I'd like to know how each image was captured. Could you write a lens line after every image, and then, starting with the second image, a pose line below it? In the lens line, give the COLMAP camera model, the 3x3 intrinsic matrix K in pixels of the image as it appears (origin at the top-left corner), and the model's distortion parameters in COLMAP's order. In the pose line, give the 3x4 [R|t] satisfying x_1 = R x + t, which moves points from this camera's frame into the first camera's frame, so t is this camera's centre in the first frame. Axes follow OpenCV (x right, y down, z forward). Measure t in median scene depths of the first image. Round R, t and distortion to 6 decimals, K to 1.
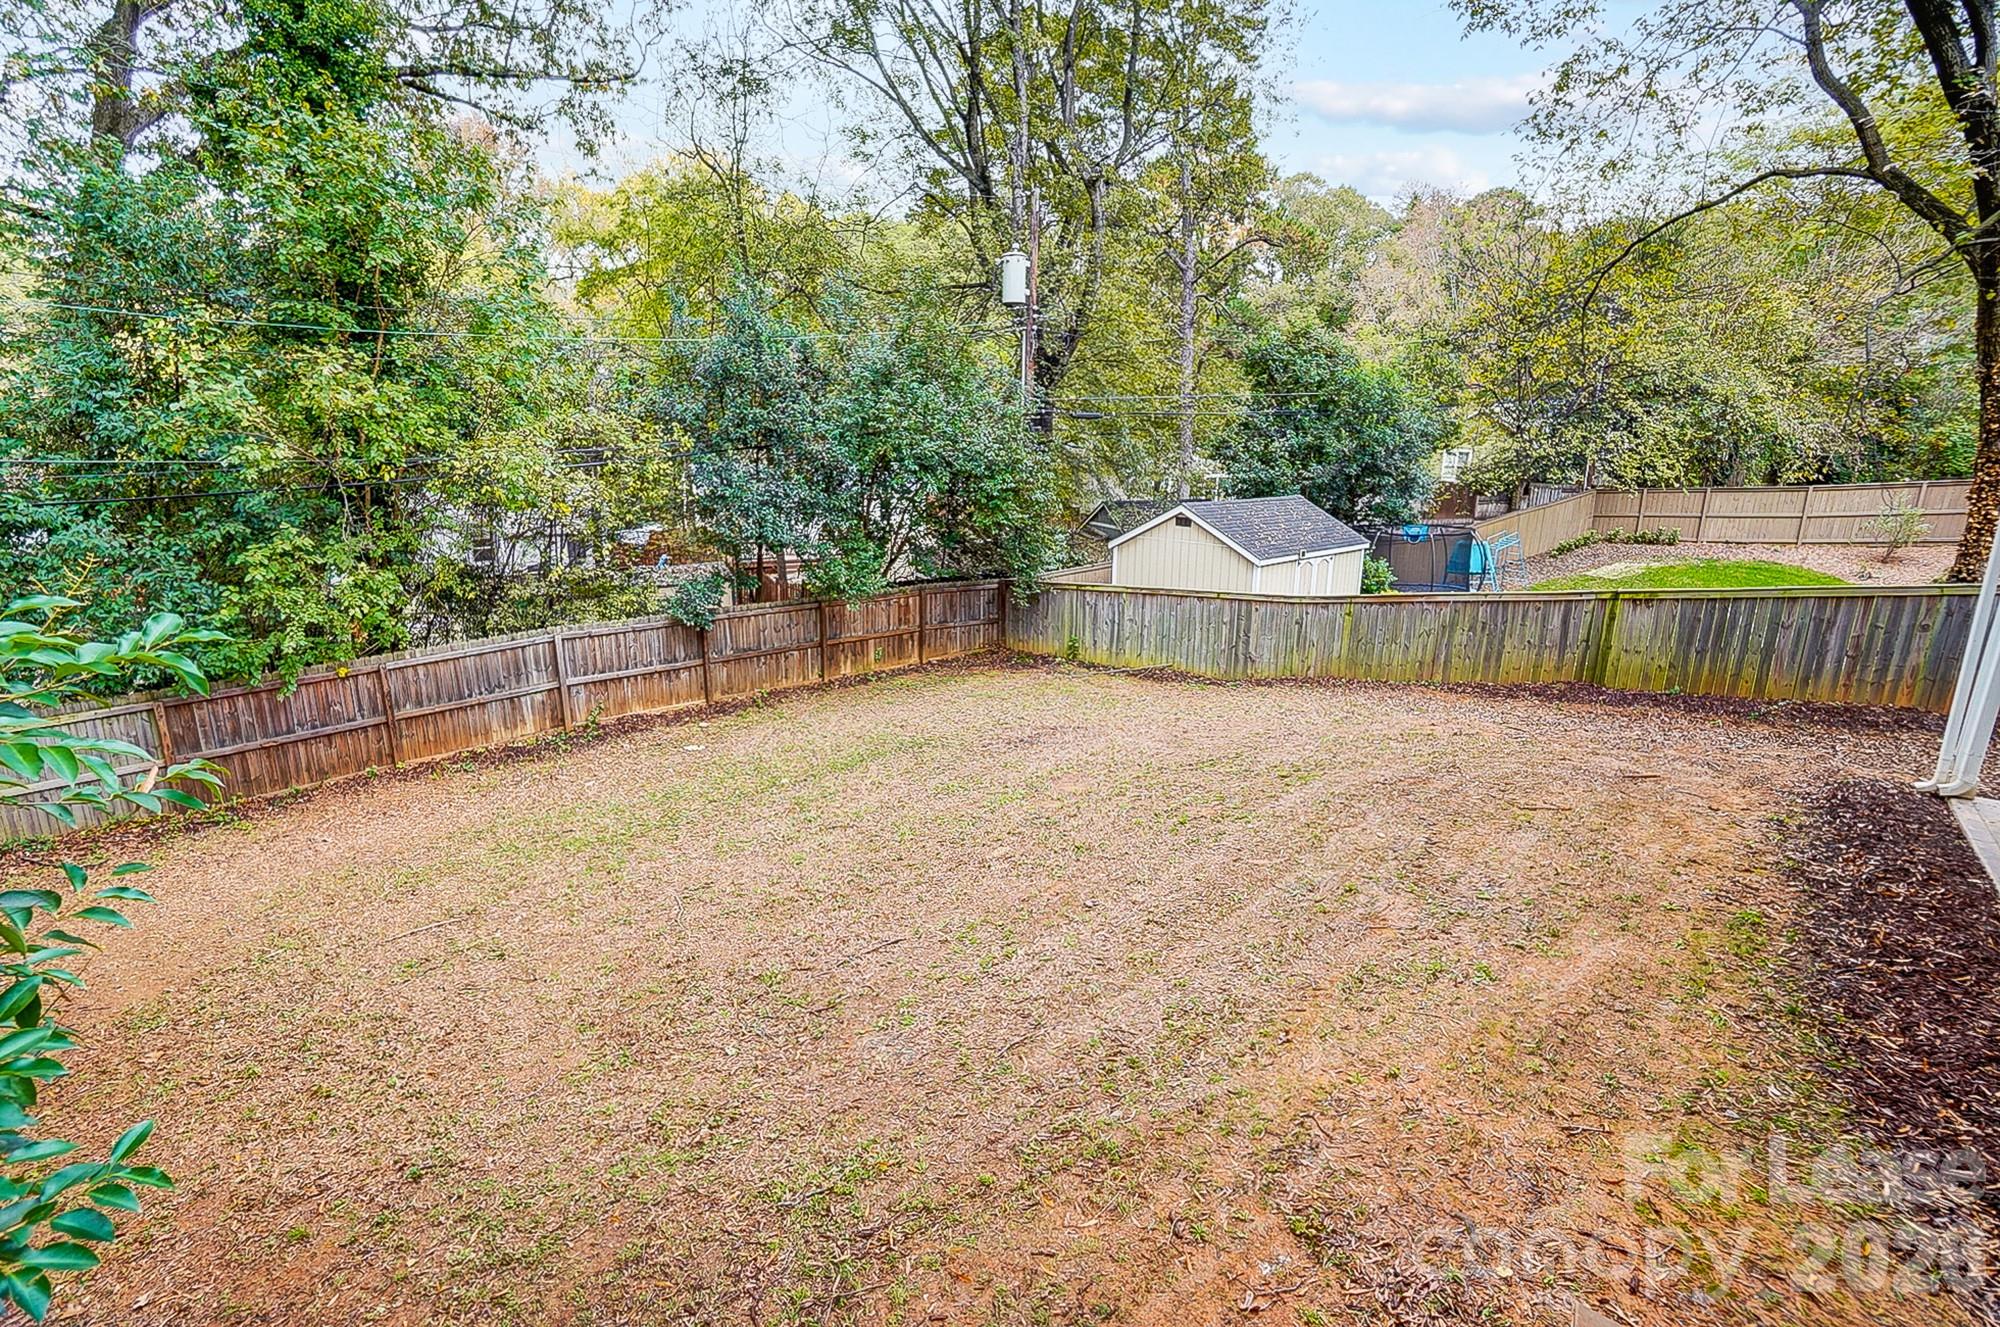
lens RADIAL K [[896.9, 0, 994.3], [0, 896.9, 651.7], [0, 0, 1]] dist [-0.063716, 0.022259]
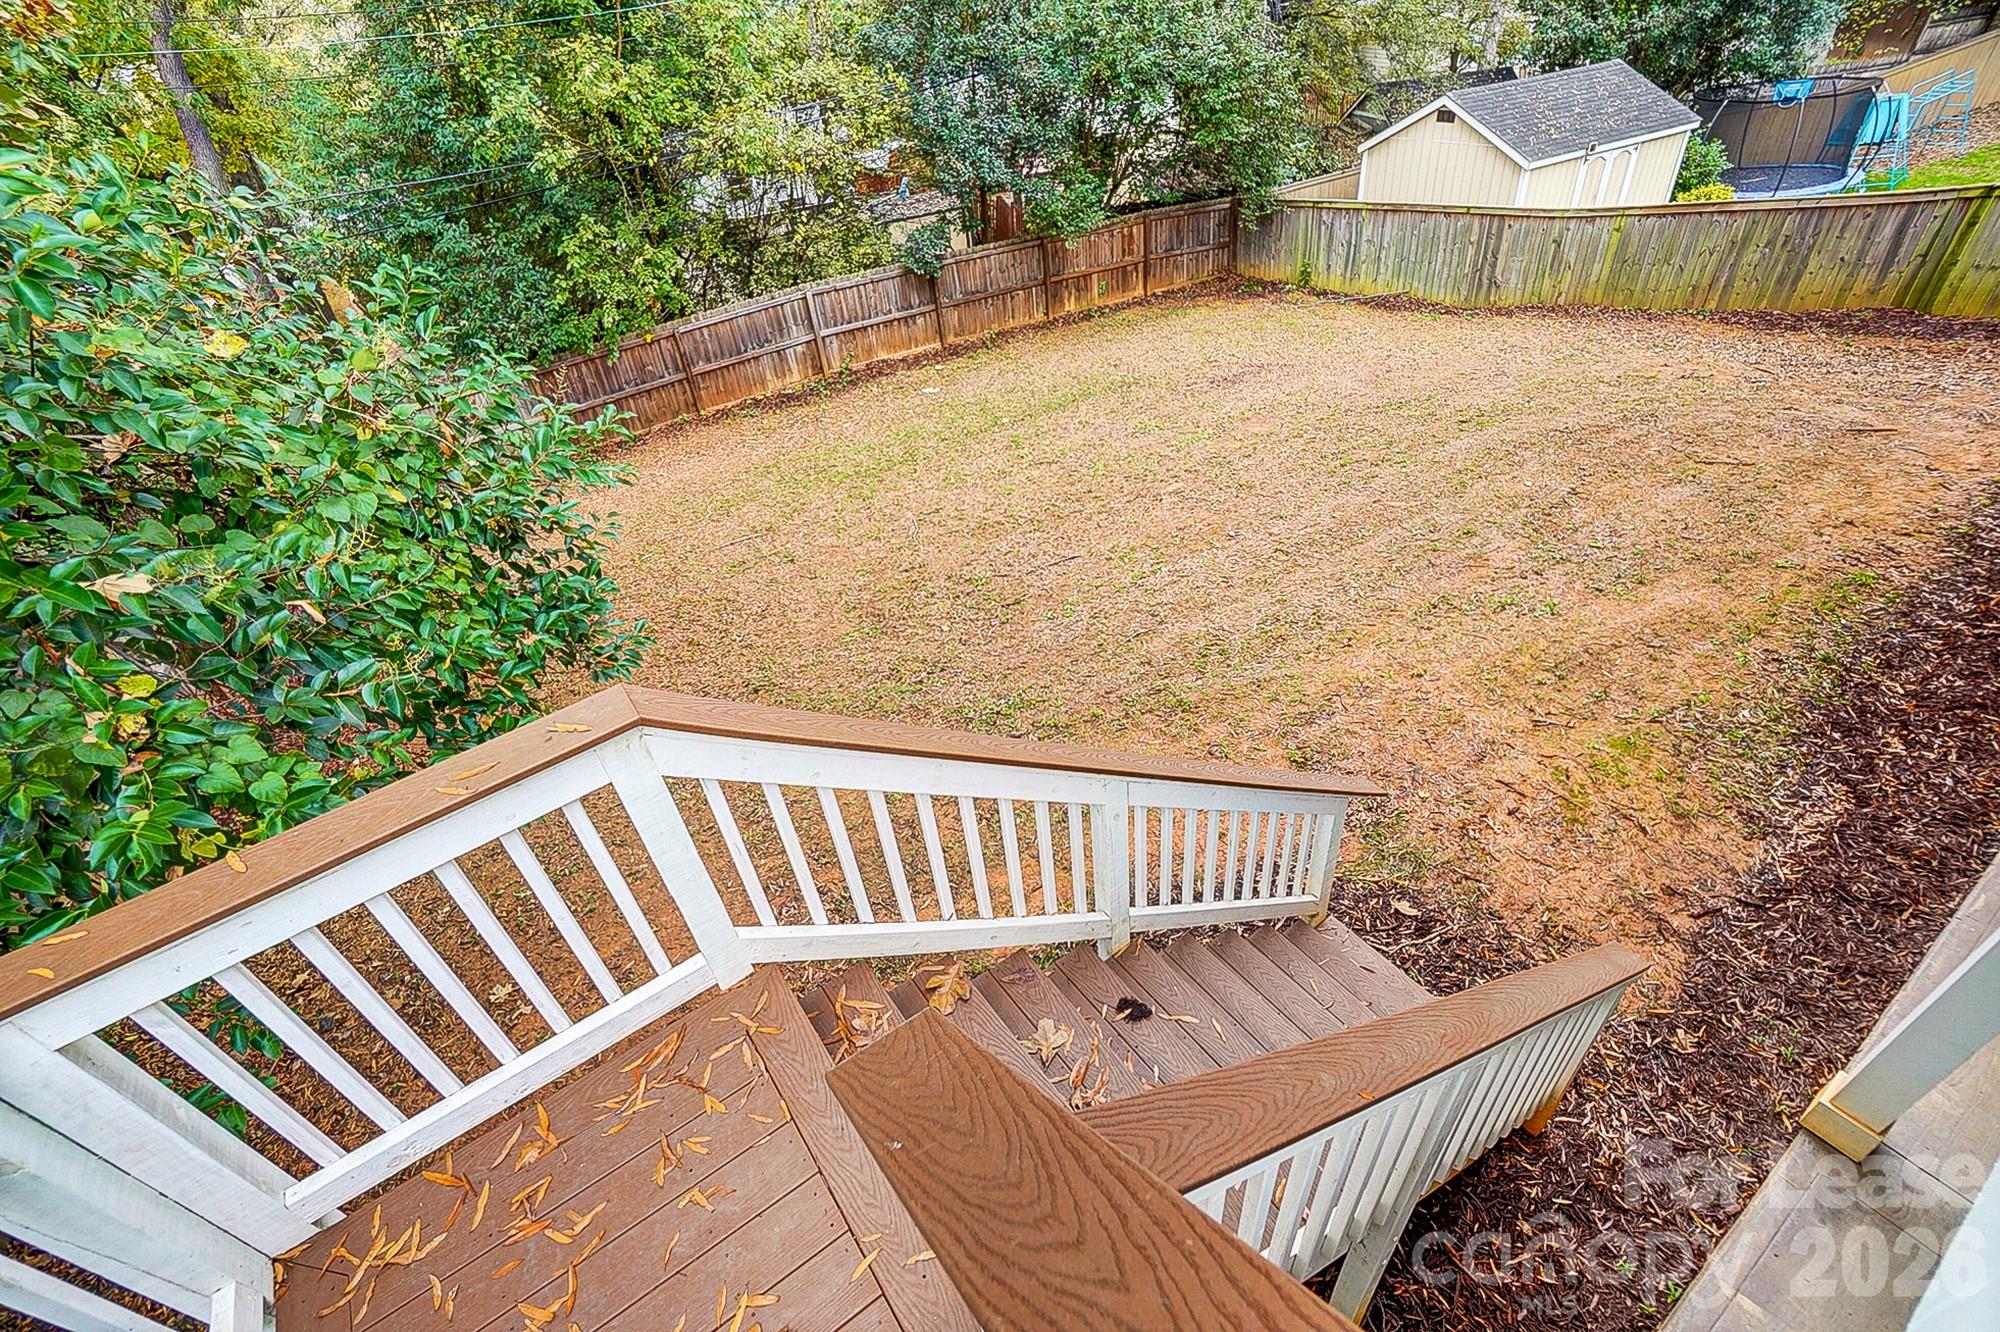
lens RADIAL K [[896.9, 0, 994.3], [0, 896.9, 654.2], [0, 0, 1]] dist [-0.063716, 0.022259]
pose [[0.959886, 0.066809, -0.272316, 0.074611], [0.049935, 0.914942, 0.400484, -0.036038], [0.275909, -0.398017, 0.874904, -0.110895]]
